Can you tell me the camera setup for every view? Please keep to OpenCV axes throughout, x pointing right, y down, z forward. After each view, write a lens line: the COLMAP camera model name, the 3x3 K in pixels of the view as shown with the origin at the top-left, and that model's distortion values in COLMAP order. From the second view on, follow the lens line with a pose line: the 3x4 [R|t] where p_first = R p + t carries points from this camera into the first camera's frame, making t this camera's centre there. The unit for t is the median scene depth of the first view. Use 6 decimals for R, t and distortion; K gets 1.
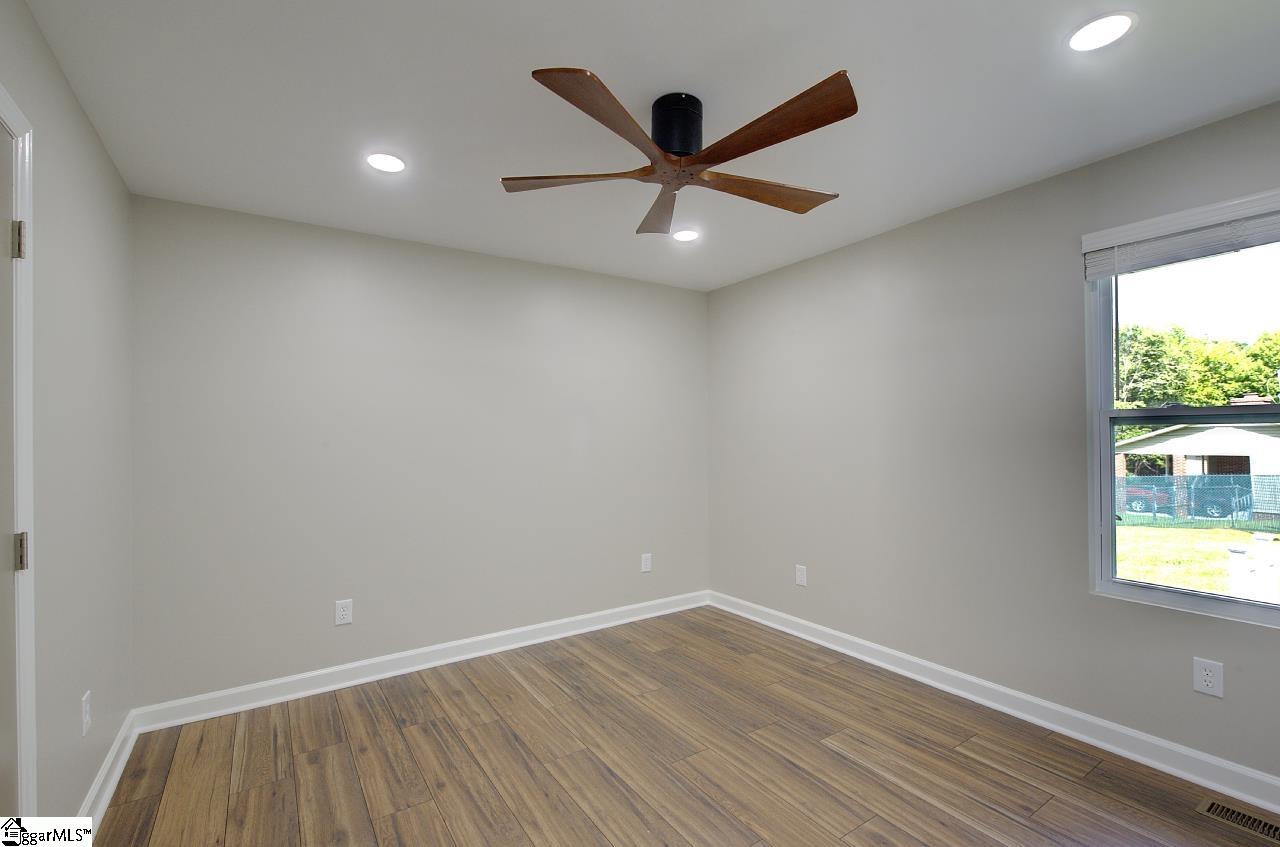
lens RADIAL K [[561.8, 0, 644.2], [0, 561.8, 436.3], [0, 0, 1]] dist [-0.000770, 0.000104]
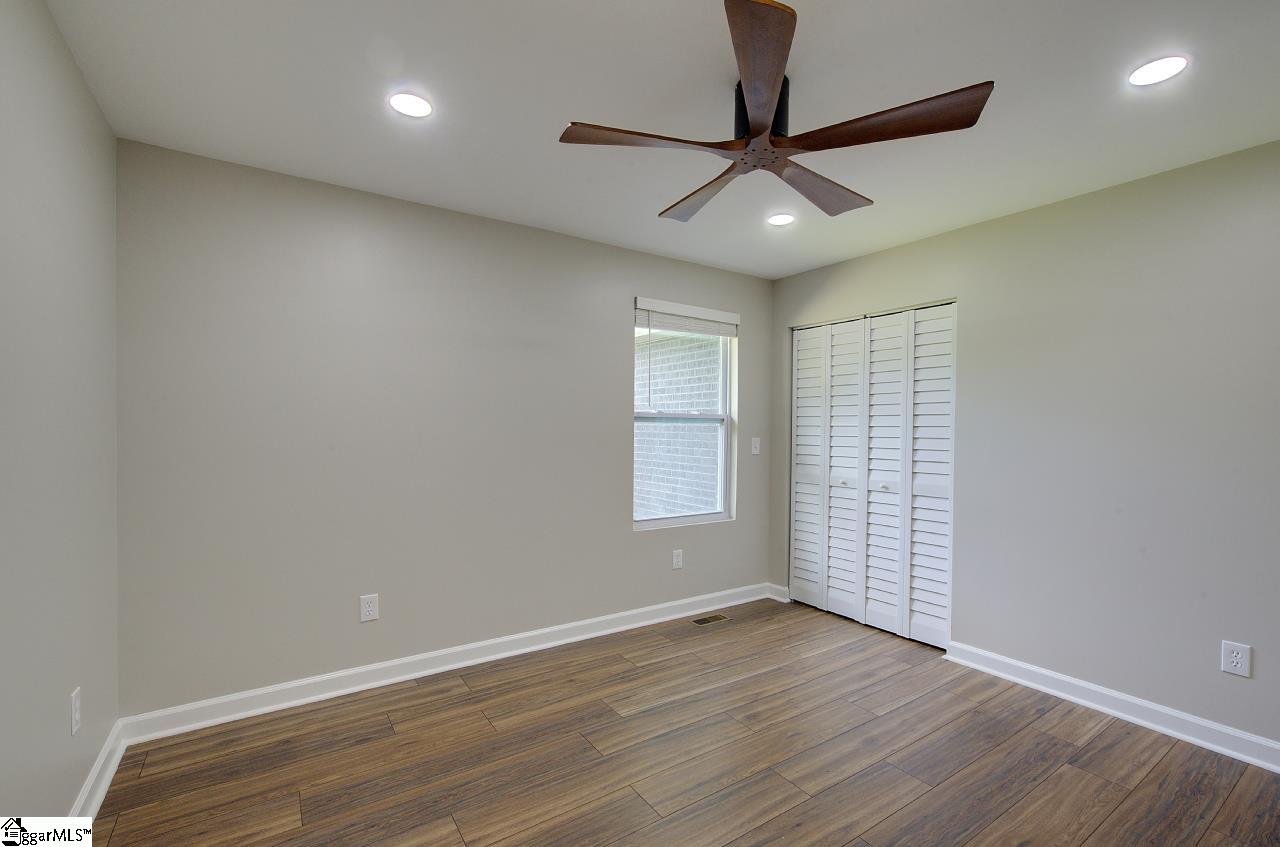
lens RADIAL K [[561.8, 0, 644.2], [0, 561.8, 436.3], [0, 0, 1]] dist [-0.000770, 0.000104]
pose [[-0.006734, -0.003995, 0.999969, -0.604656], [-0.012060, 0.999920, 0.003914, 0.011473], [-0.999905, -0.012033, -0.006782, 0.799925]]
